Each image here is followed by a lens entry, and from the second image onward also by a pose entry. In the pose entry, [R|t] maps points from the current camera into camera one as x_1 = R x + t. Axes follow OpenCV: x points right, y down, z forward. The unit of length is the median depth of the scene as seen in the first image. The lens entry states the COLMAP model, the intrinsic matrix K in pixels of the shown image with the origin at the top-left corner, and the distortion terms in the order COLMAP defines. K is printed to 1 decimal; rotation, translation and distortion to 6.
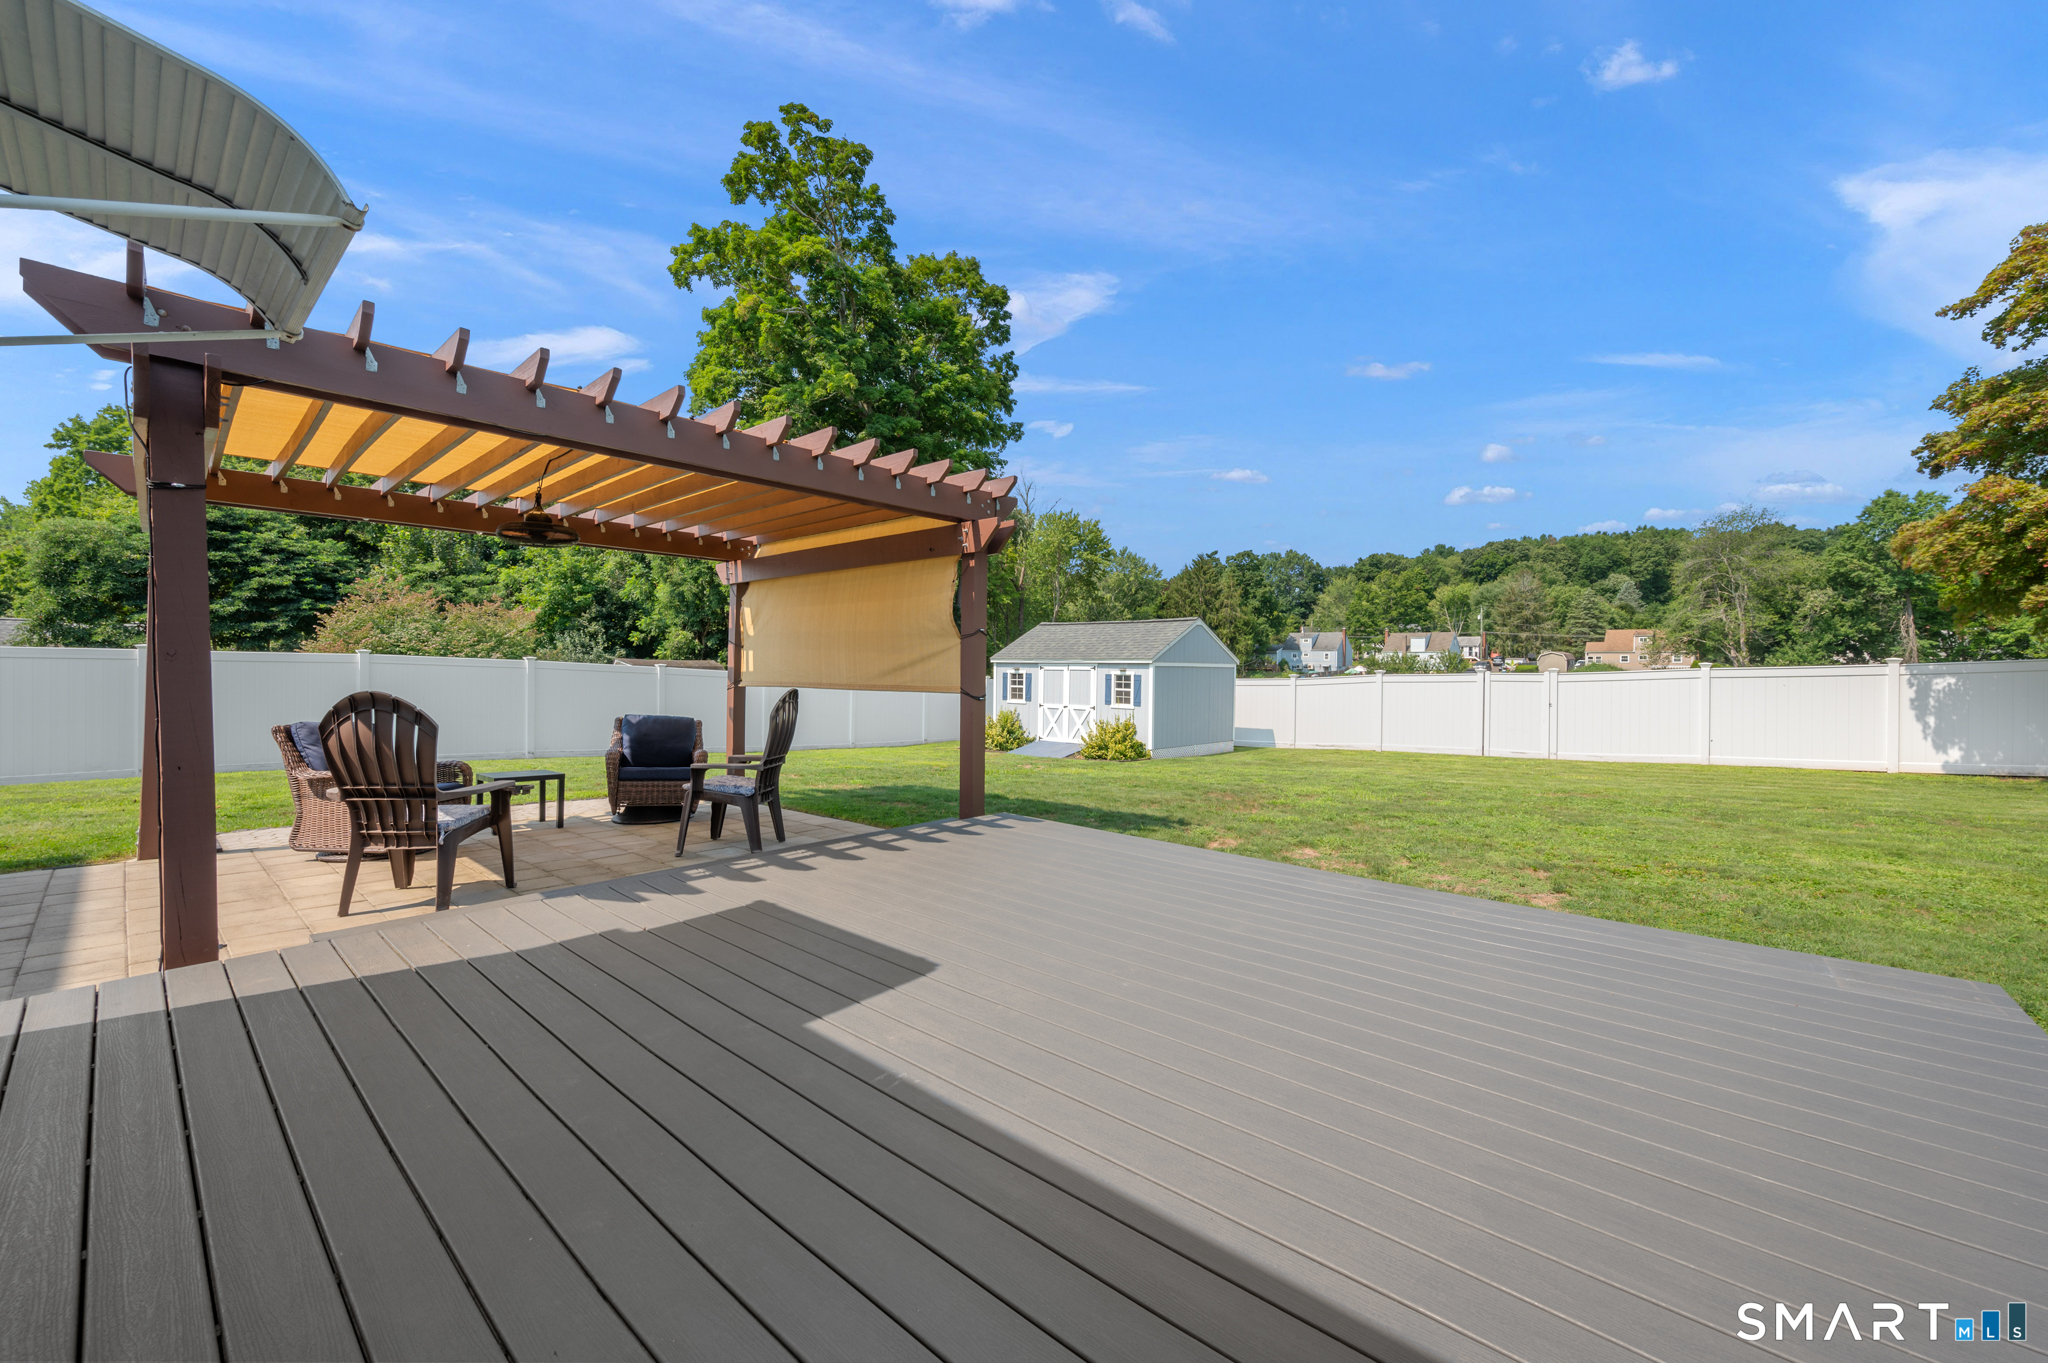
lens RADIAL K [[820.1, 0, 1016.9], [0, 820.1, 676.0], [0, 0, 1]] dist [-0.001168, -0.000005]
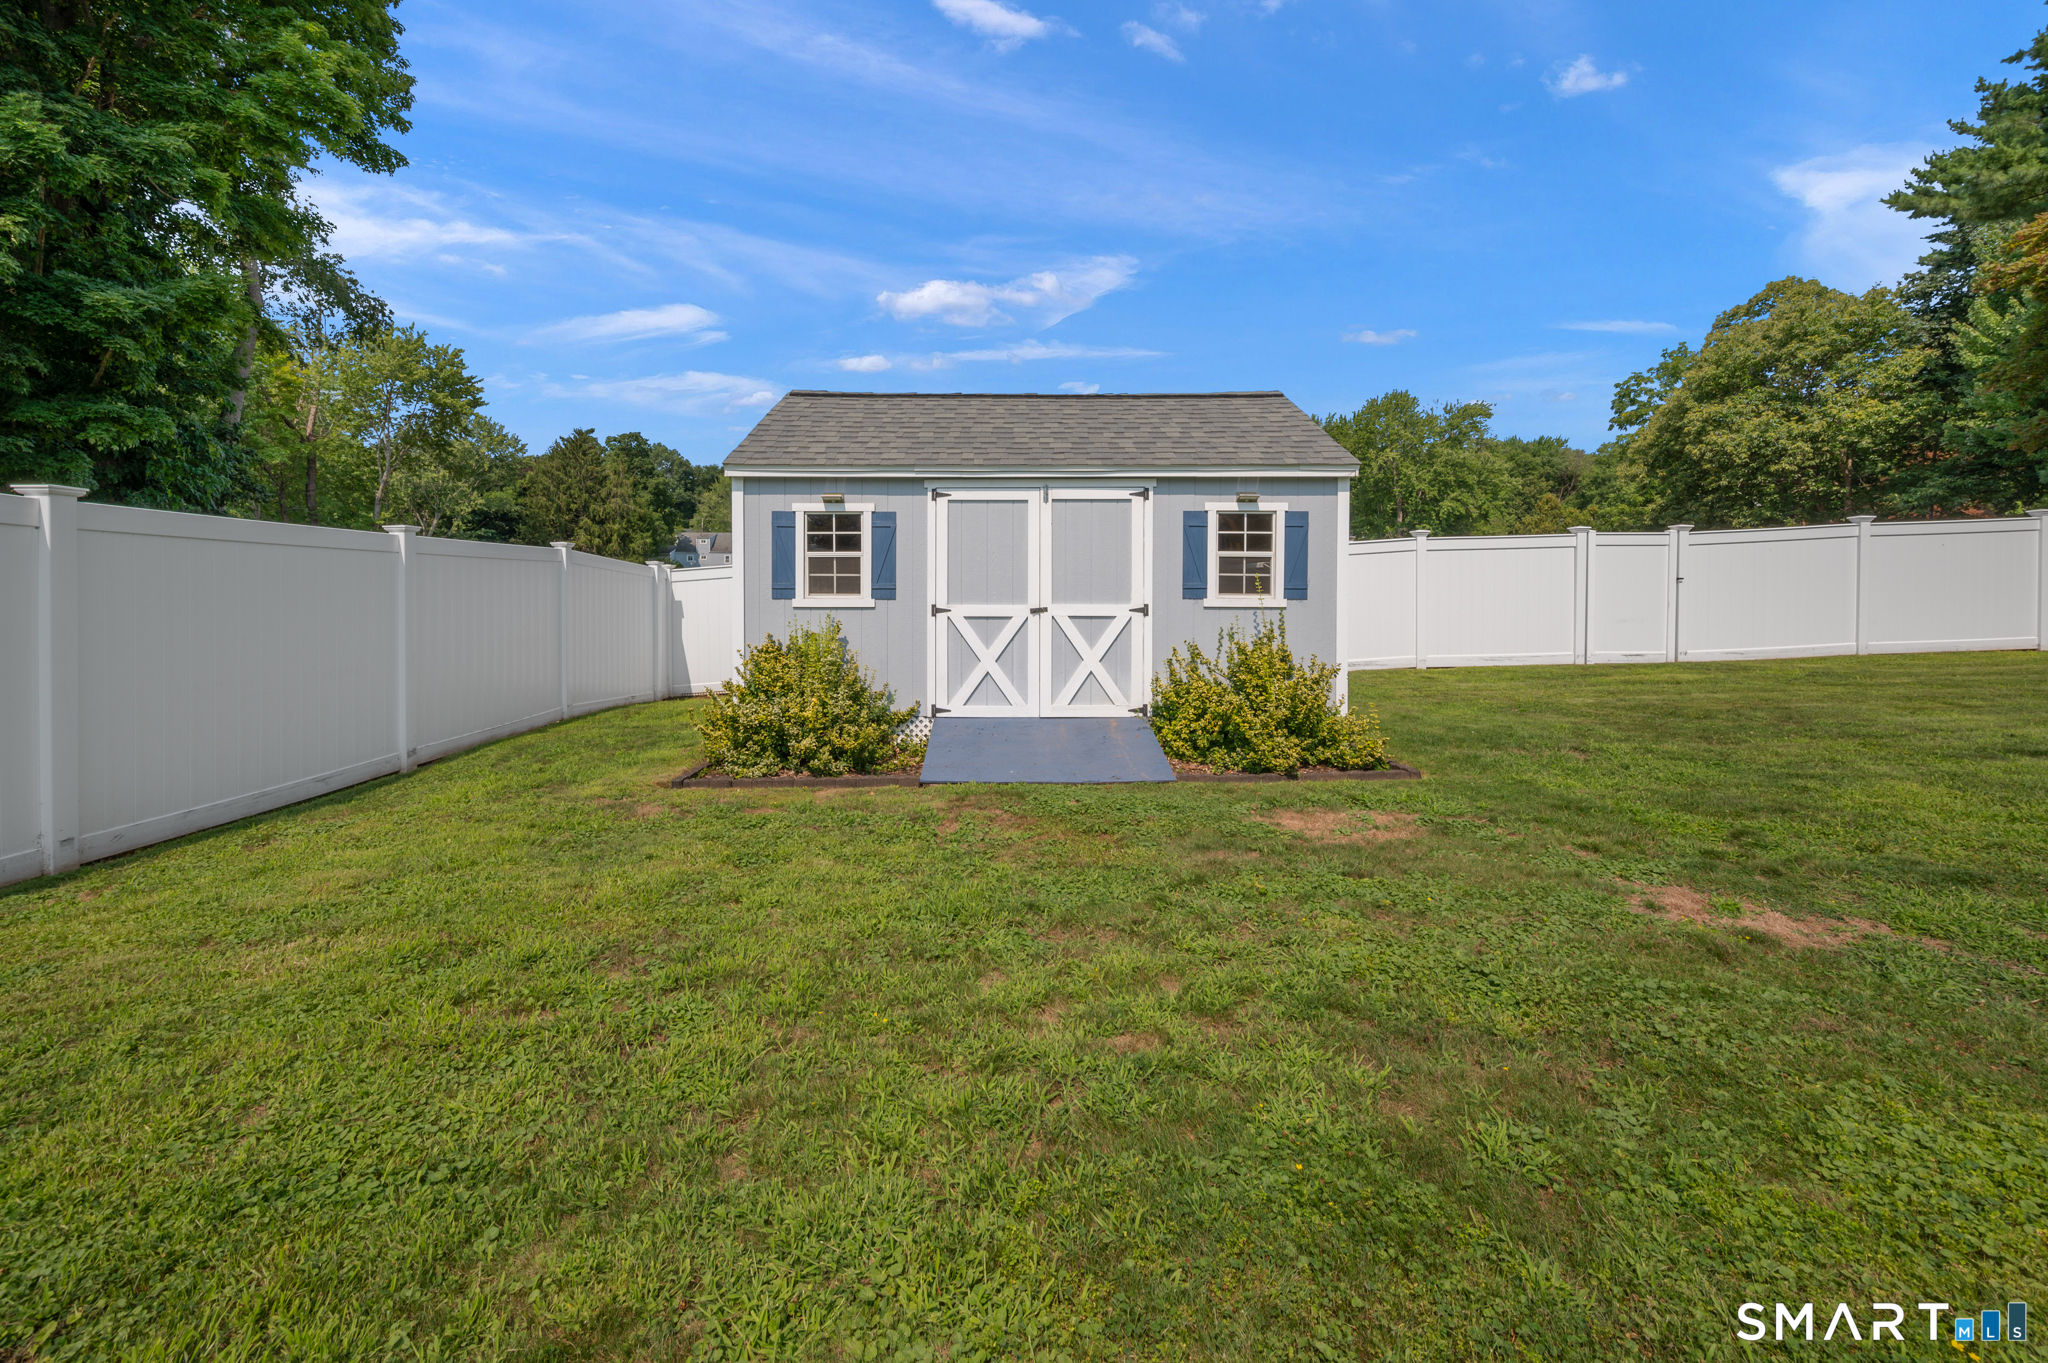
lens RADIAL K [[859.5, 0, 1019.5], [0, 859.5, 594.1], [0, 0, 1]] dist [0.013062, 0.000289]
pose [[0.743508, -0.020980, 0.668397, -0.170454], [0.012703, 0.999770, 0.017251, 0.023198], [-0.668606, -0.004336, 0.743604, 0.703942]]
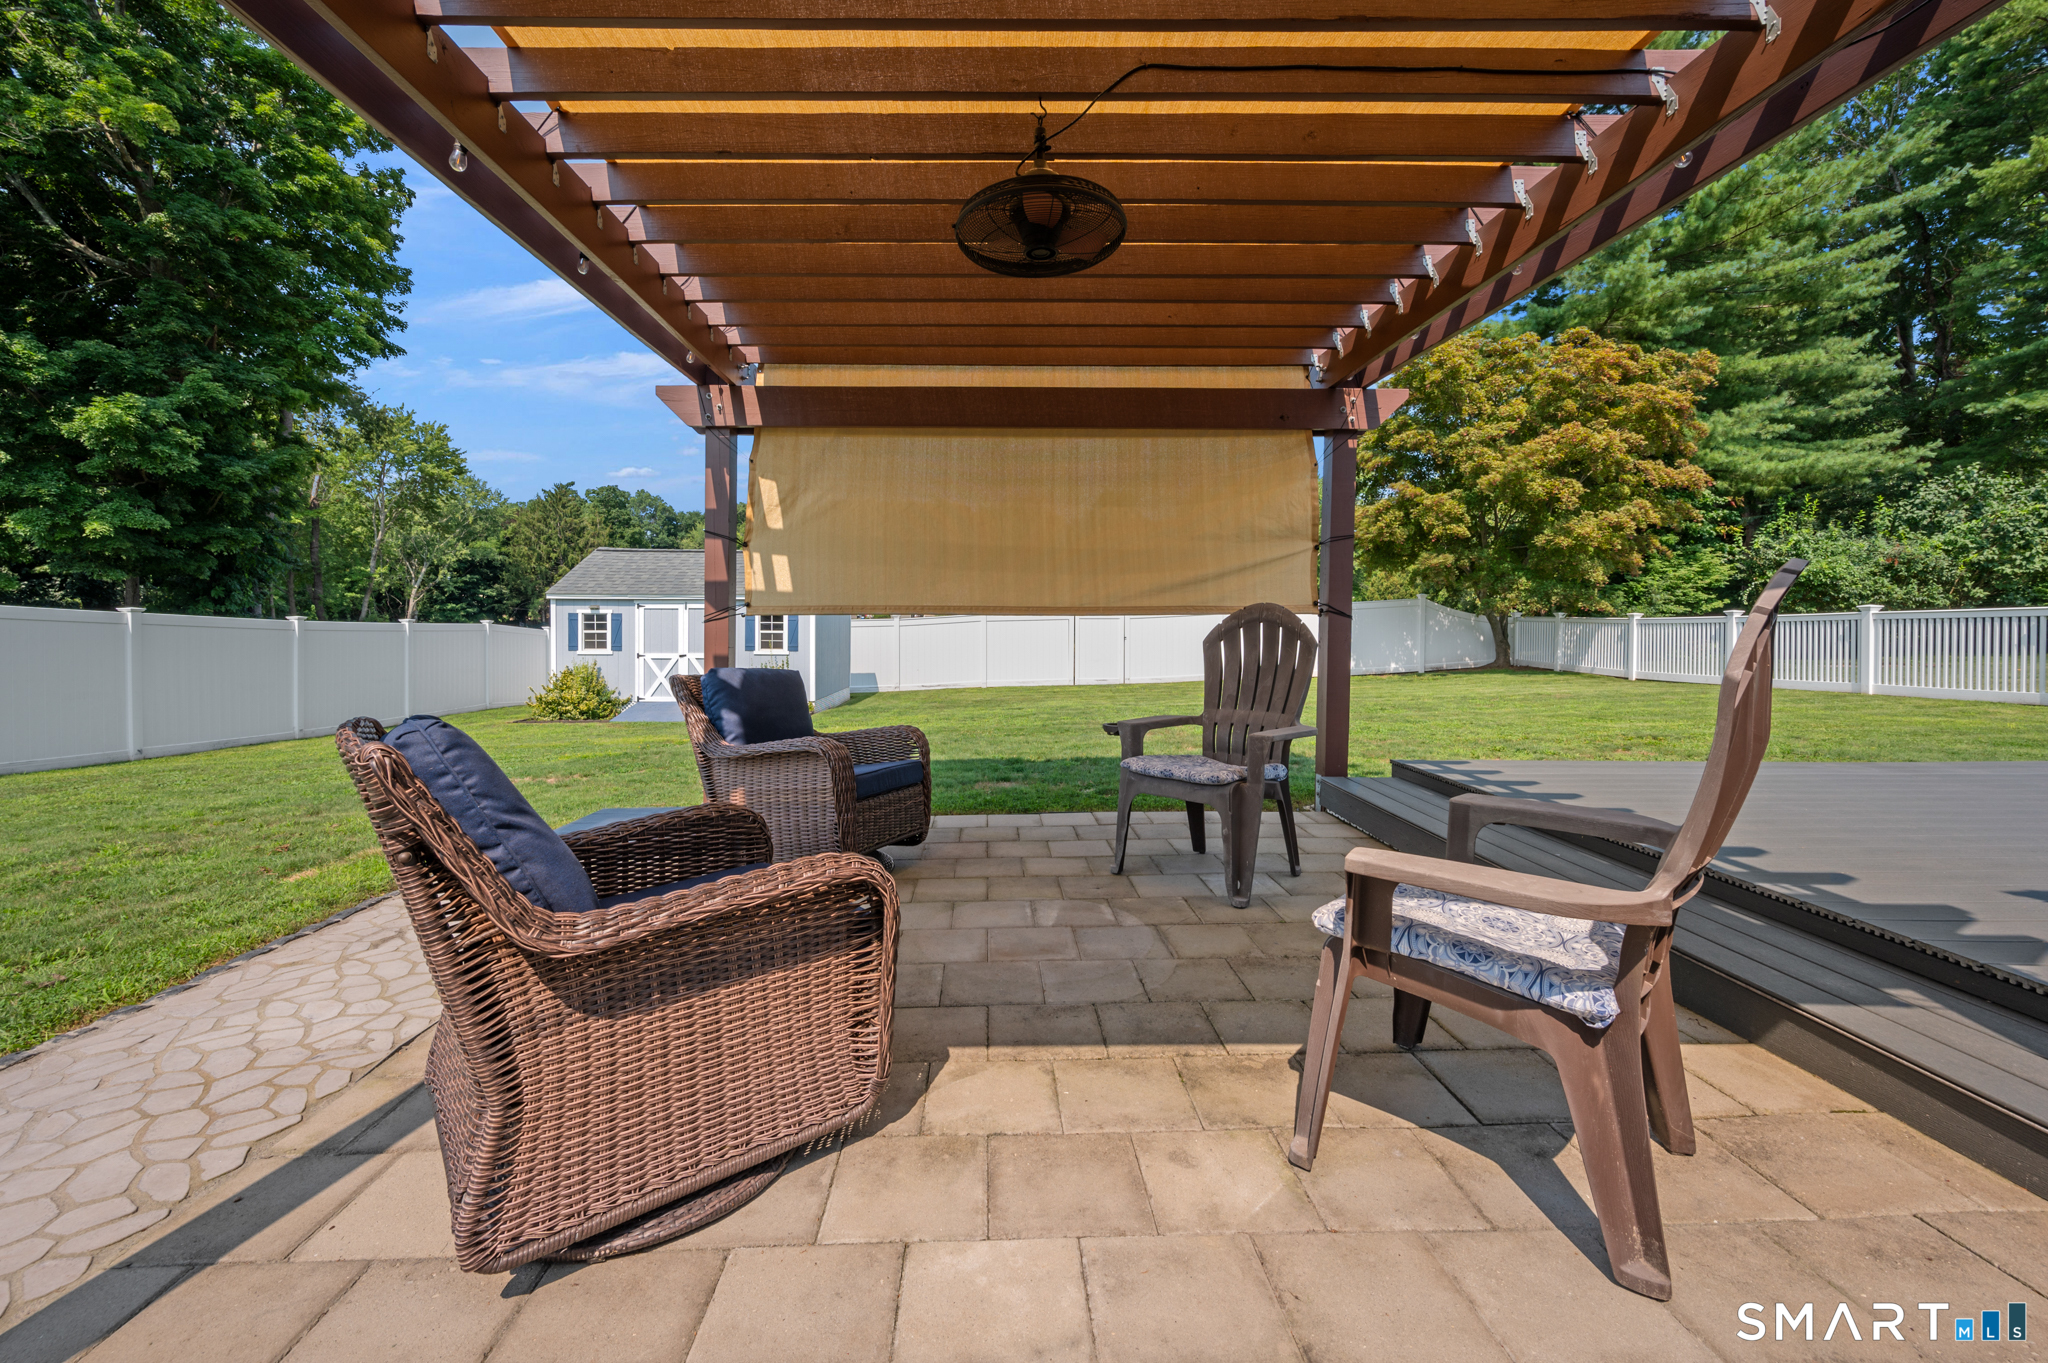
lens RADIAL K [[841.6, 0, 1022.9], [0, 841.6, 637.6], [0, 0, 1]] dist [0.001178, -0.000026]
pose [[0.727383, -0.020263, 0.685933, -0.240066], [0.009986, 0.999771, 0.018945, 0.007542], [-0.686160, -0.006930, 0.727418, 0.185239]]
